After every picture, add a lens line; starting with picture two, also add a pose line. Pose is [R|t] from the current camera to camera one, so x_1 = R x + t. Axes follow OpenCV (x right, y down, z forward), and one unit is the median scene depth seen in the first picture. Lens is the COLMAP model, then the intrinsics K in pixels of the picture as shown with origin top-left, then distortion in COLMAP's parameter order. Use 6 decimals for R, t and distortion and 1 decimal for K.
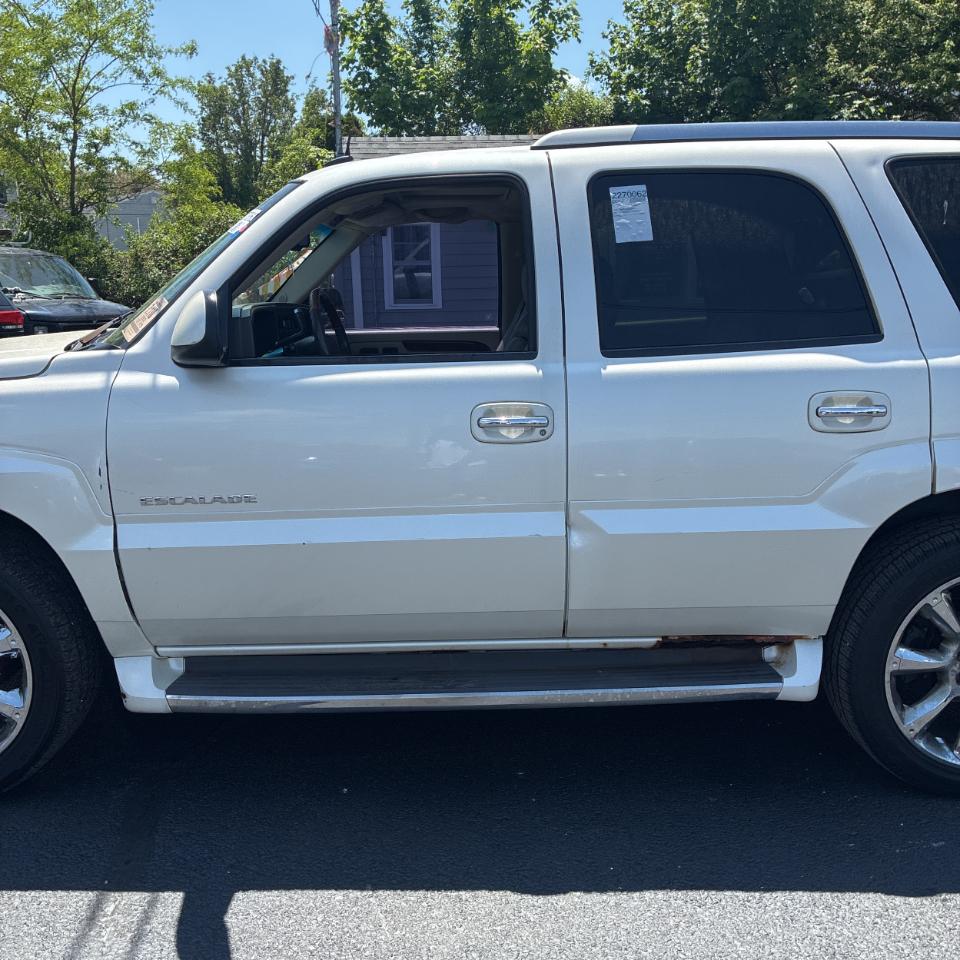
lens RADIAL K [[956.6, 0, 478.3], [0, 956.6, 460.2], [0, 0, 1]] dist [0.035794, -0.010660]
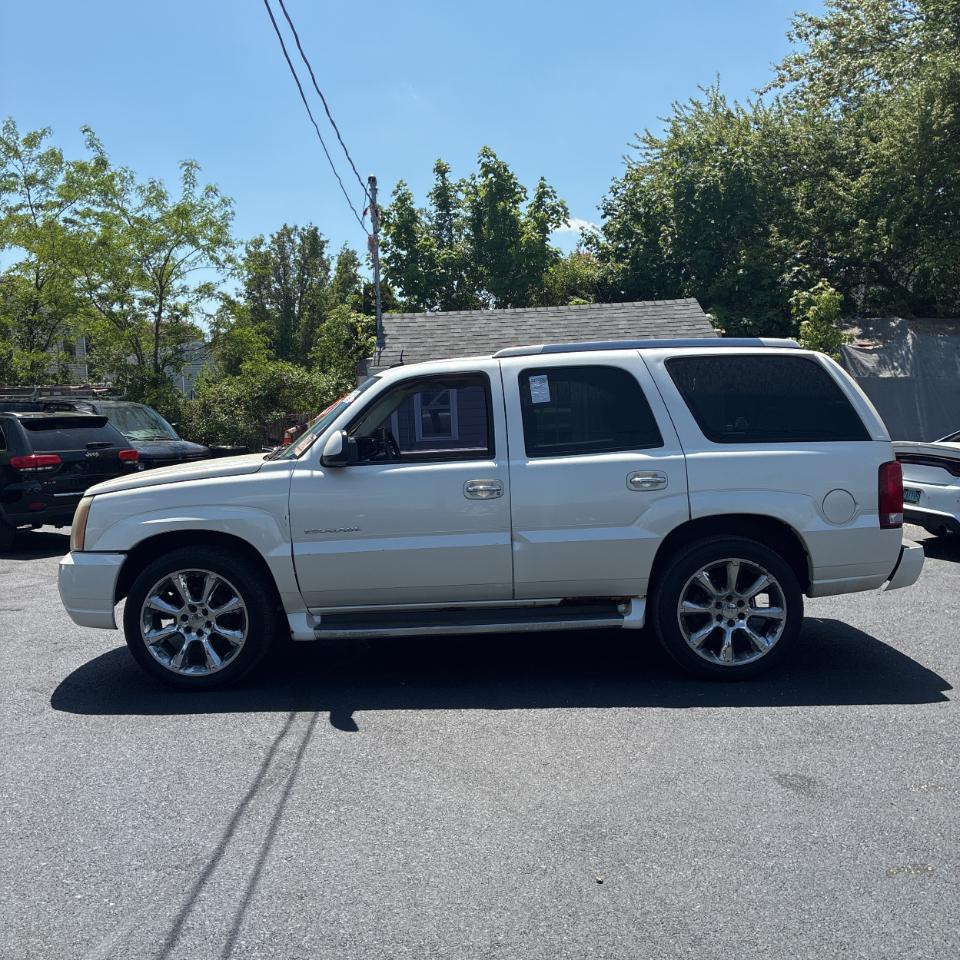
lens RADIAL K [[974.0, 0, 484.9], [0, 974.0, 456.2], [0, 0, 1]] dist [0.081254, -0.142153]
pose [[0.999510, -0.023424, -0.020740, 0.077608], [0.020224, 0.989526, -0.142929, 0.177313], [0.023871, 0.142440, 0.989516, -1.017090]]
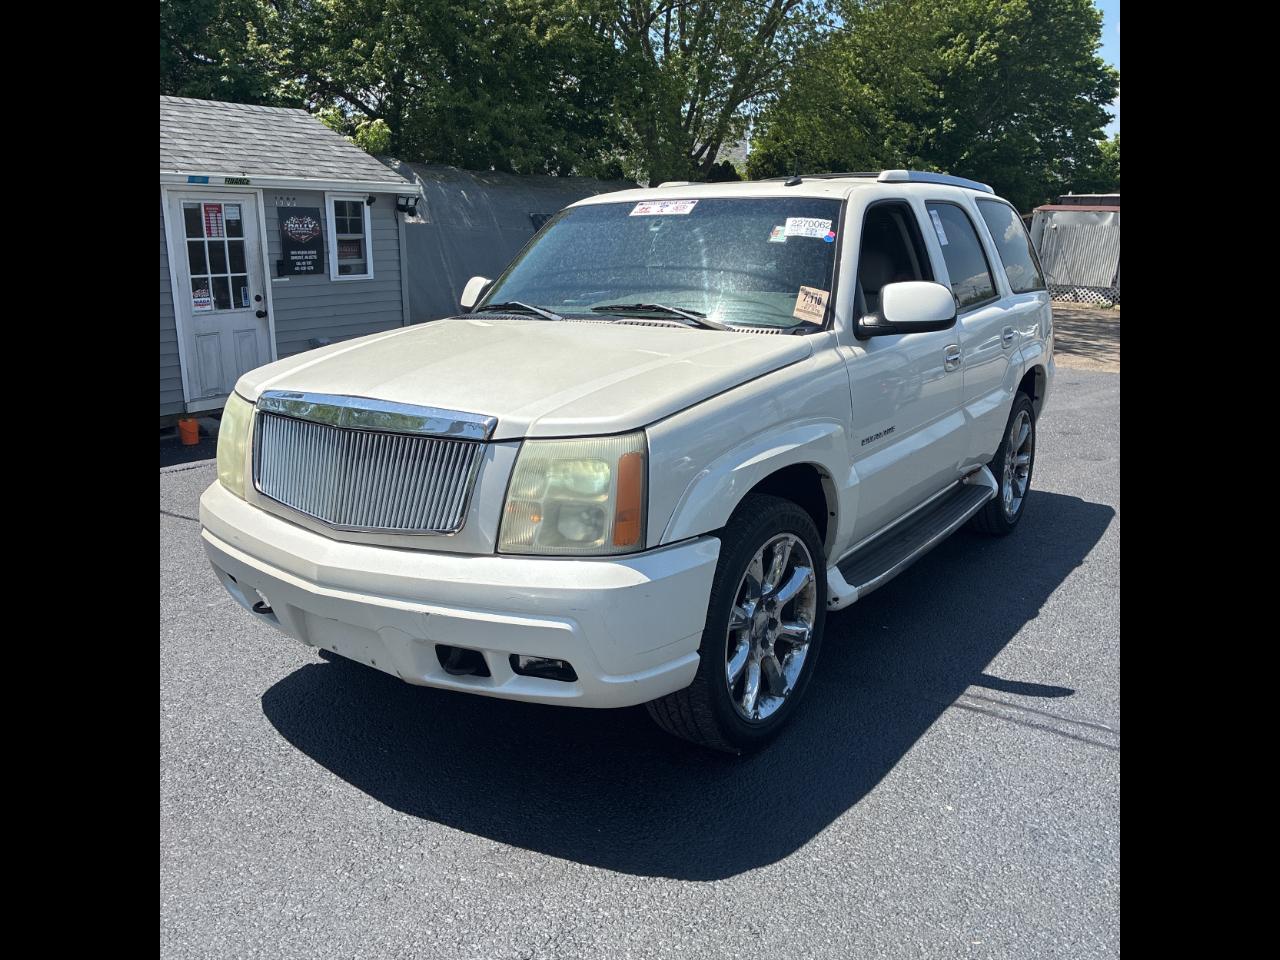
lens RADIAL K [[1002.6, 0, 640.0], [0, 1002.6, 480.0], [0, 0, 1]] dist [-0.001449, -0.001526]
pose [[0.569696, -0.188338, 0.799984, -1.537338], [0.156814, 0.980415, 0.119144, -0.113329], [-0.806756, 0.057572, 0.588073, 0.414362]]
